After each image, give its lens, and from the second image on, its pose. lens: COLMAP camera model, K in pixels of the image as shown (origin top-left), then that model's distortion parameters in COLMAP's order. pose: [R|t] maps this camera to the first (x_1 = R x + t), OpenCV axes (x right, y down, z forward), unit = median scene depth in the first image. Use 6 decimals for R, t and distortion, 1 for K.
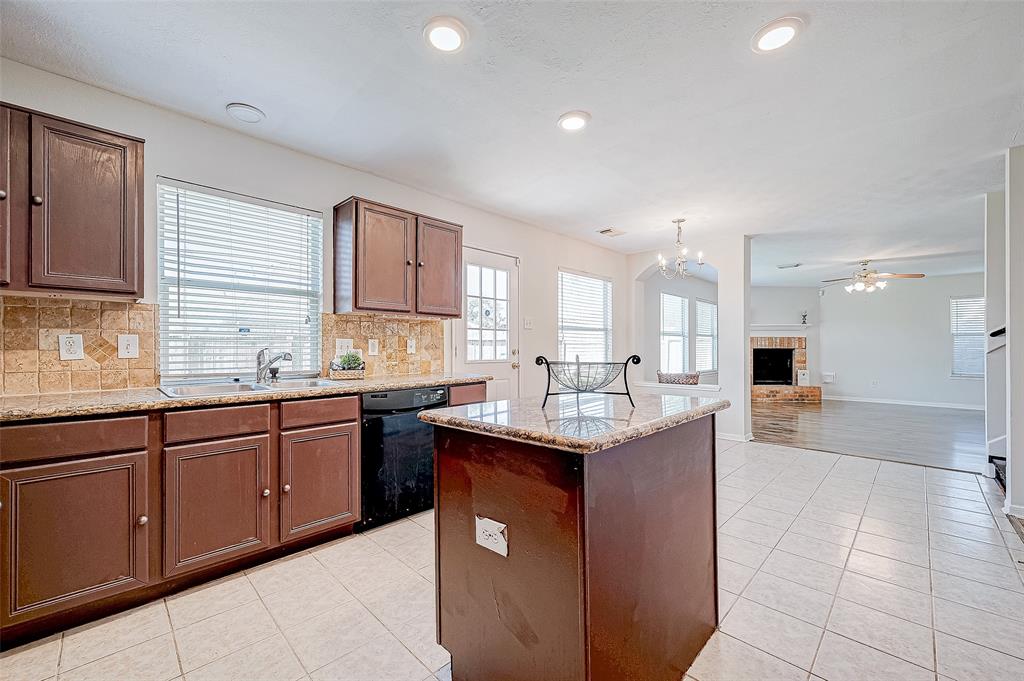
lens RADIAL K [[410.1, 0, 512.4], [0, 410.1, 344.8], [0, 0, 1]] dist [-0.002229, 0.000873]
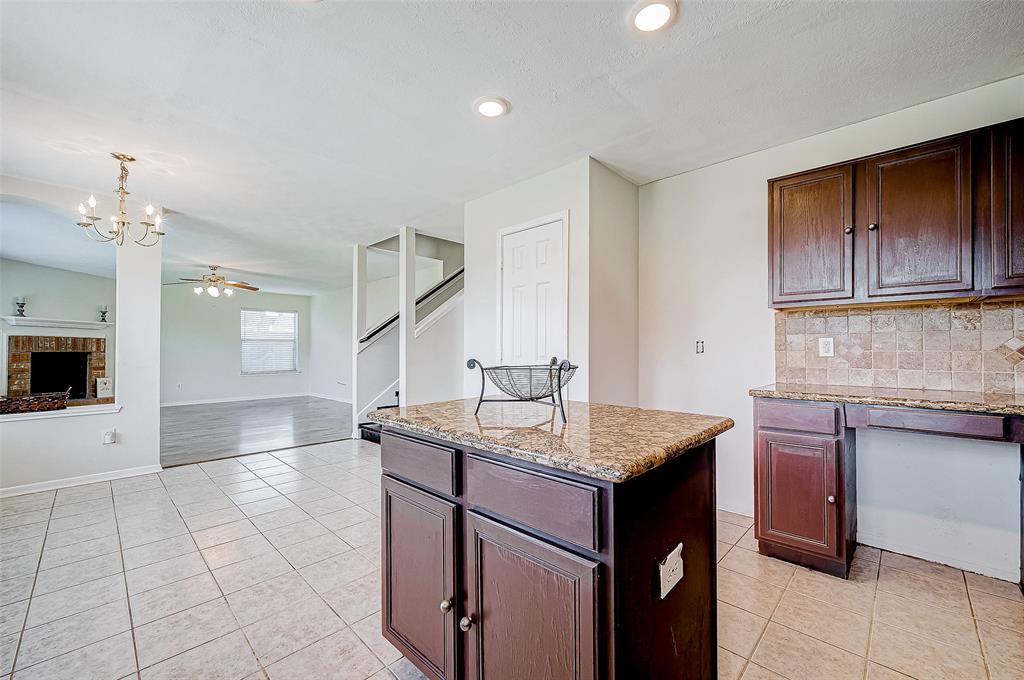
lens RADIAL K [[410.1, 0, 515.7], [0, 410.1, 345.2], [0, 0, 1]] dist [-0.002229, 0.000873]
pose [[-0.014337, 0.009956, 0.999848, -0.352306], [-0.002708, 0.999946, -0.009995, 0.004109], [-0.999894, -0.002851, -0.014310, 0.522549]]
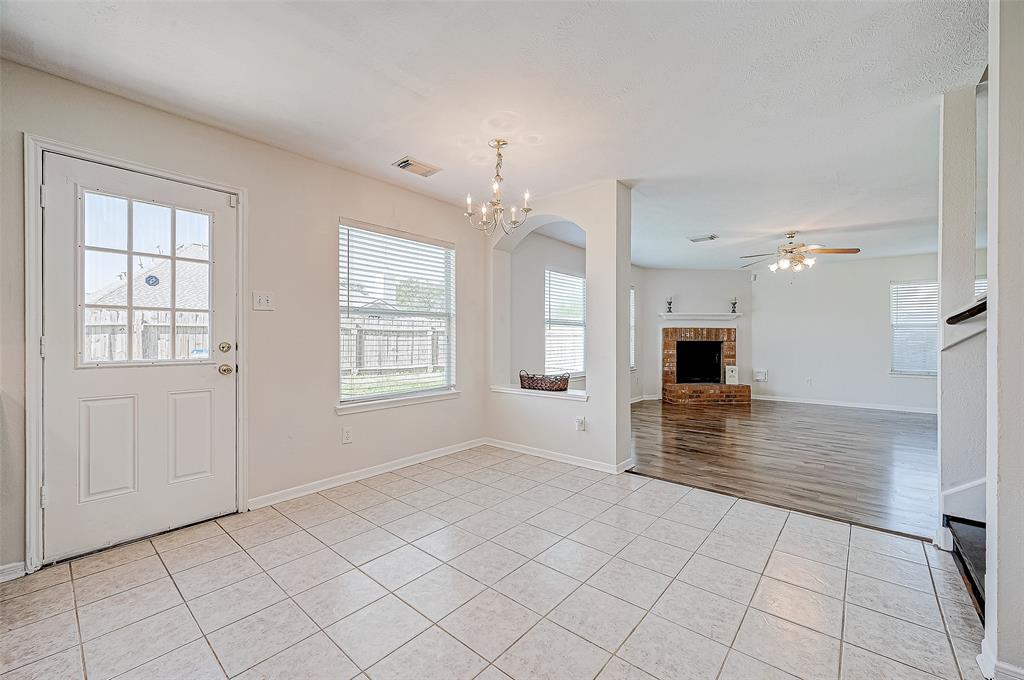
lens RADIAL K [[410.1, 0, 514.2], [0, 410.1, 339.1], [0, 0, 1]] dist [-0.002229, 0.000873]
pose [[0.997147, 0.001328, 0.075475, 0.524399], [-0.001738, 0.999984, 0.005366, 0.002324], [-0.075467, -0.005482, 0.997133, 0.484257]]
